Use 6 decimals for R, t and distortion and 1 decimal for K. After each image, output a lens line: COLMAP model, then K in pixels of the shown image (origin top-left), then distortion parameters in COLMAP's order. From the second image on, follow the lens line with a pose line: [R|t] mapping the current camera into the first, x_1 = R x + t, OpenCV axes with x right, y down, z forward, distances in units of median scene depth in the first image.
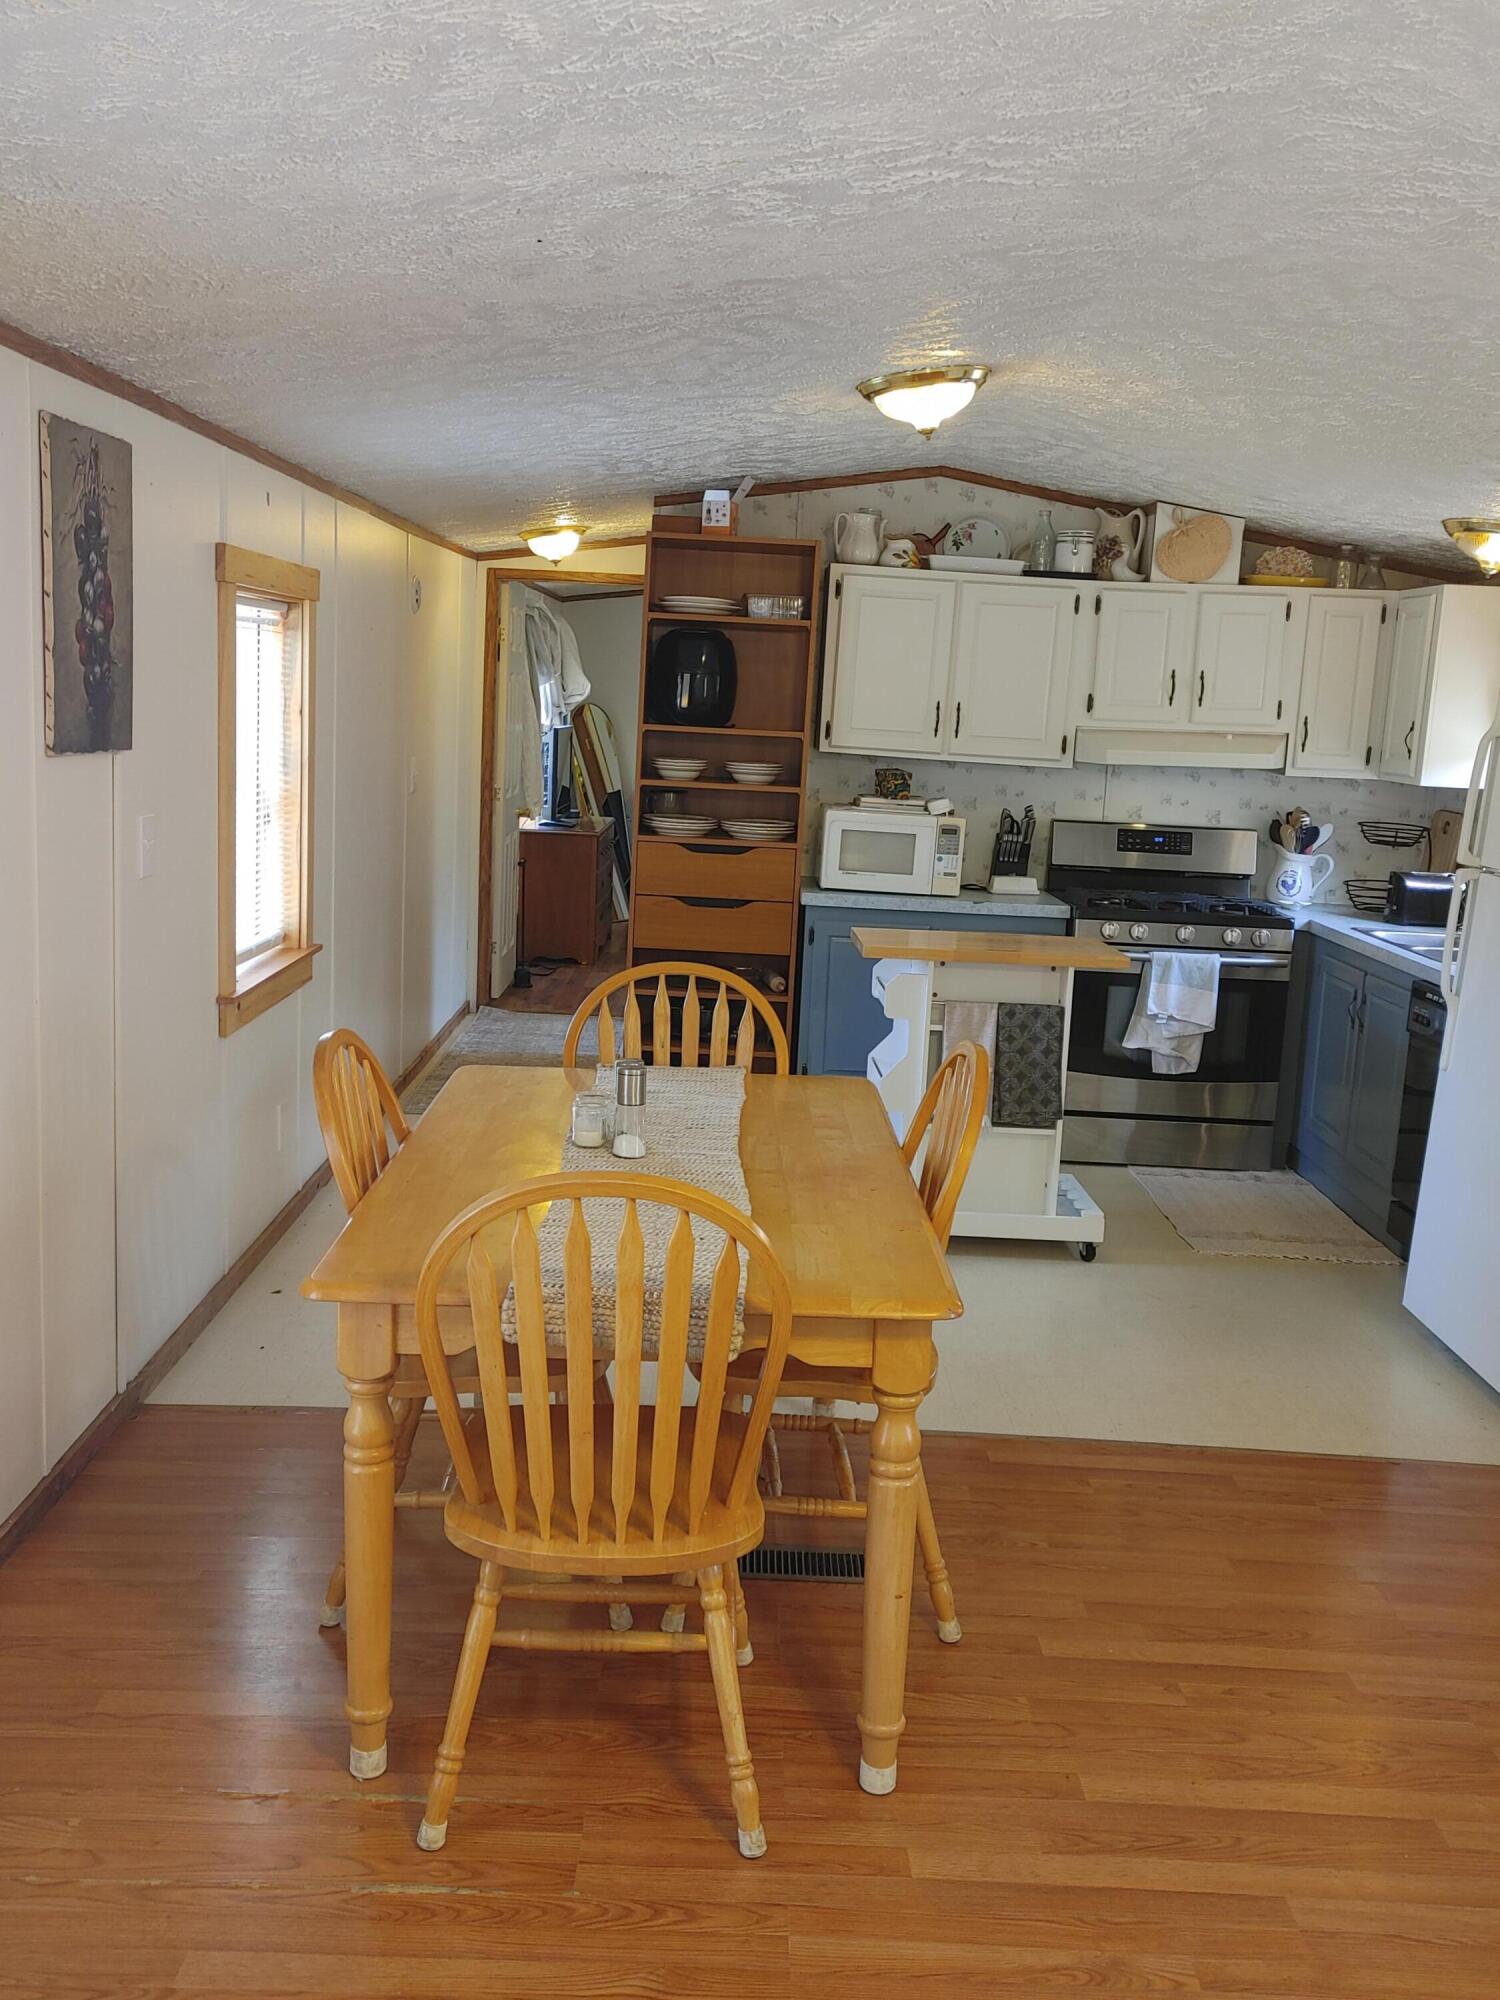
lens RADIAL K [[1833.1, 0, 750.0], [0, 1833.1, 1000.0], [0, 0, 1]] dist [-0.001419, -0.001962]
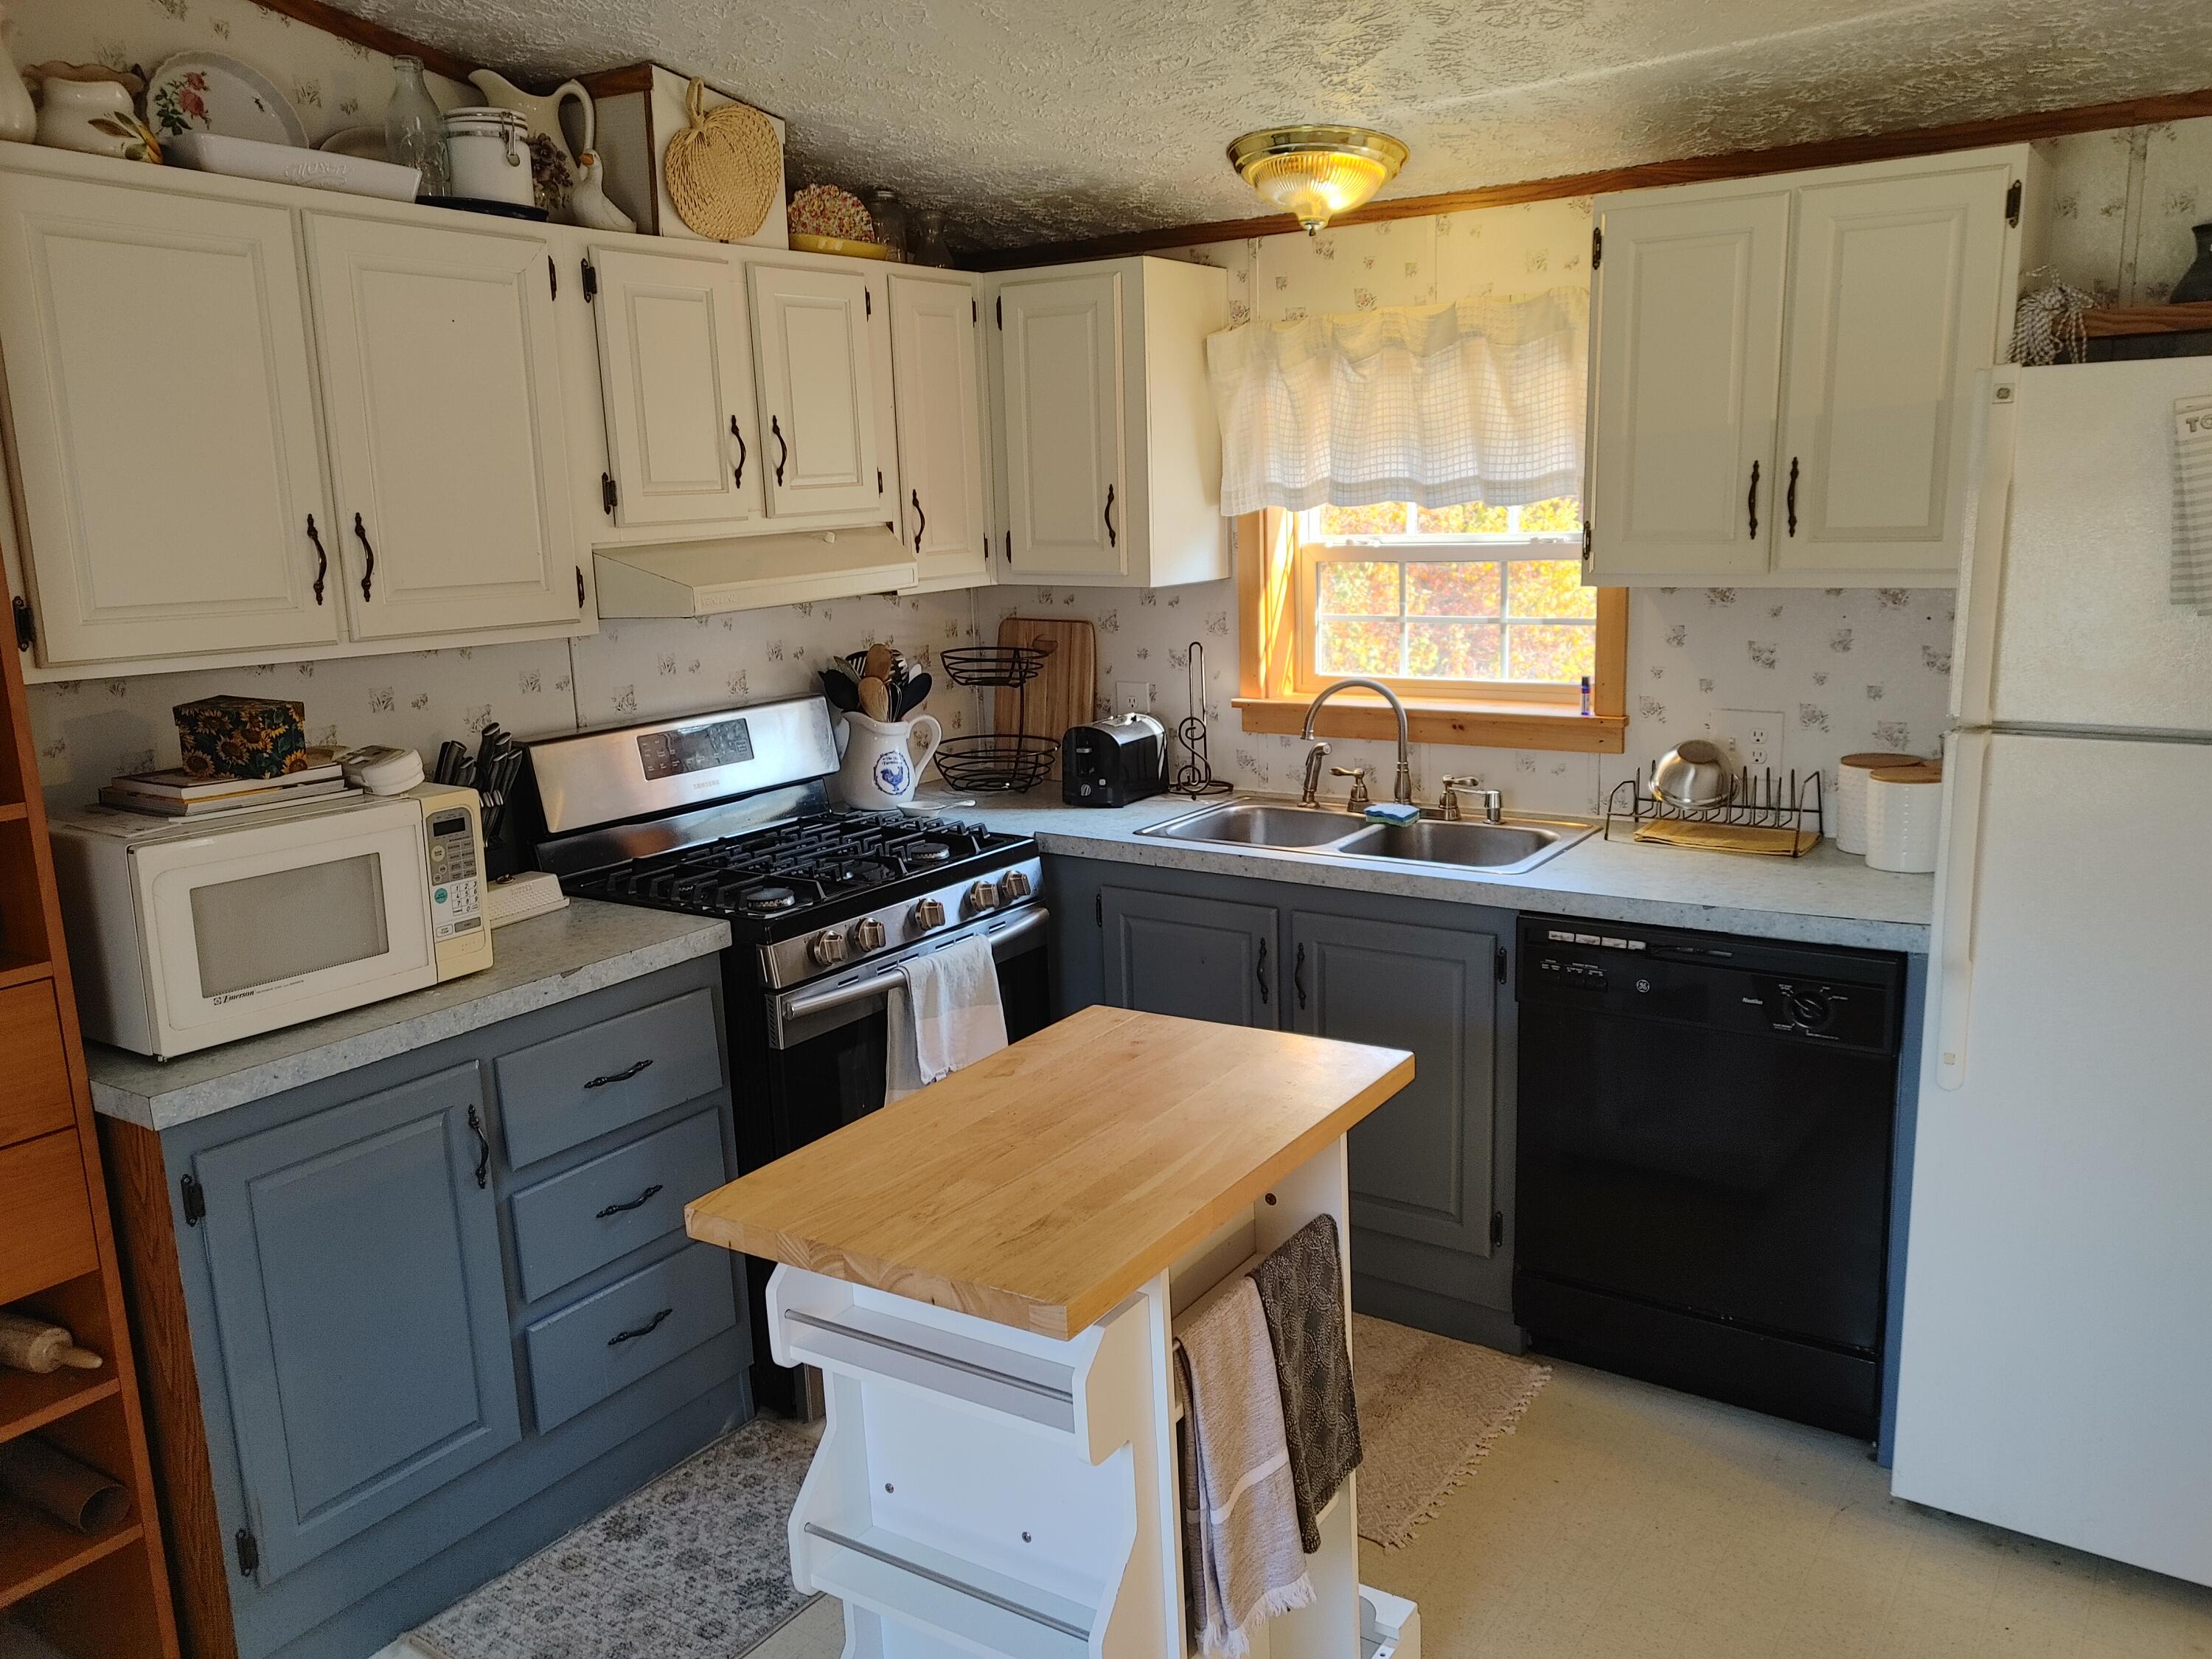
lens RADIAL K [[1672.2, 0, 1106.0], [0, 1672.2, 829.5], [0, 0, 1]] dist [0.031174, -0.008754]
pose [[0.557273, -0.231974, 0.797267, -0.110254], [0.193295, 0.970045, 0.147136, -0.116983], [-0.807517, 0.072113, 0.585420, 0.650036]]
